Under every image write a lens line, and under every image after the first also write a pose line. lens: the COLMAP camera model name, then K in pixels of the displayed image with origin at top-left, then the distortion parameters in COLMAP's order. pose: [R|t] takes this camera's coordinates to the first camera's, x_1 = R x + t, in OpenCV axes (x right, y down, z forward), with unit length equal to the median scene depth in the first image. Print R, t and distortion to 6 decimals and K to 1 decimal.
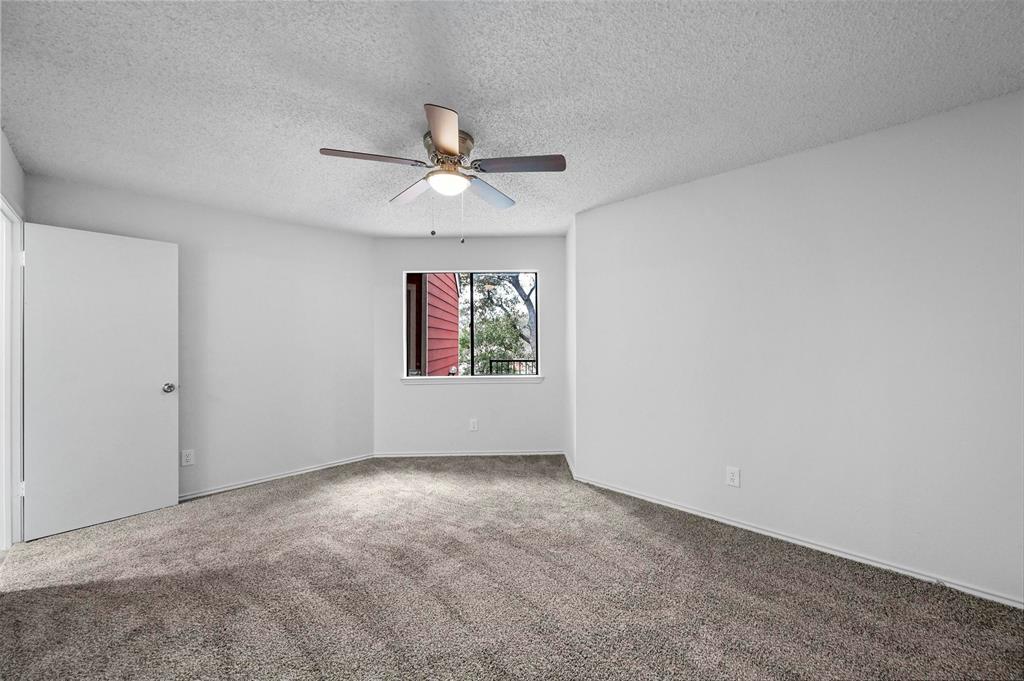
lens RADIAL K [[405.1, 0, 515.9], [0, 405.1, 337.4], [0, 0, 1]] dist [-0.000057, 0.000232]
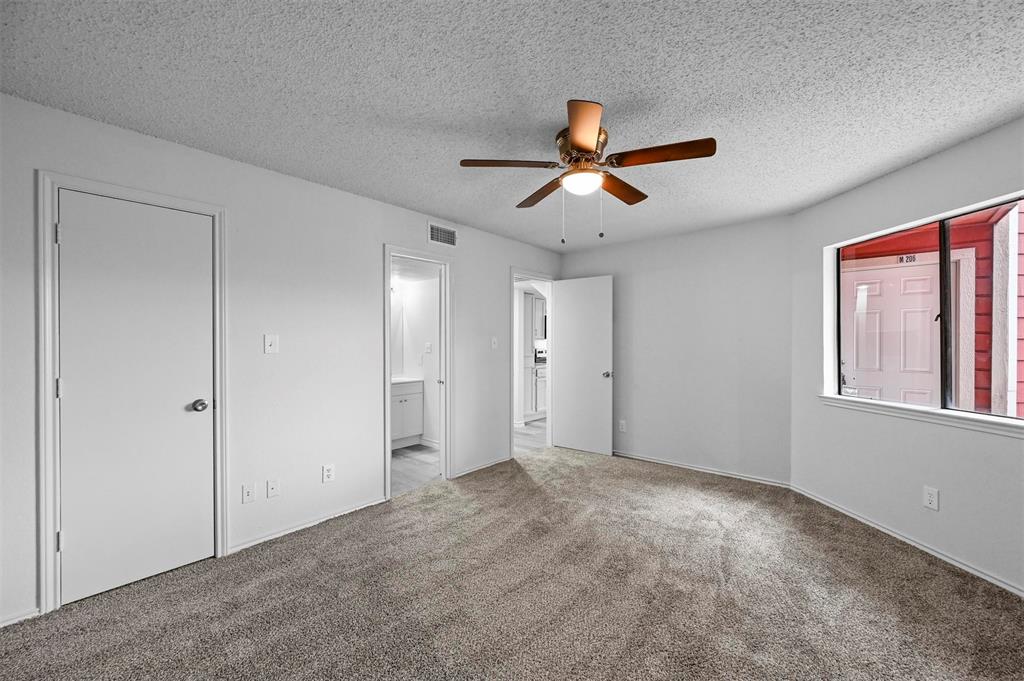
lens RADIAL K [[402.4, 0, 514.3], [0, 402.4, 340.3], [0, 0, 1]] dist [-0.000467, 0.000375]
pose [[0.061191, 0.002596, -0.998123, 0.568556], [0.009023, 0.999954, 0.003154, -0.006835], [0.998085, -0.009199, 0.061165, 0.566636]]
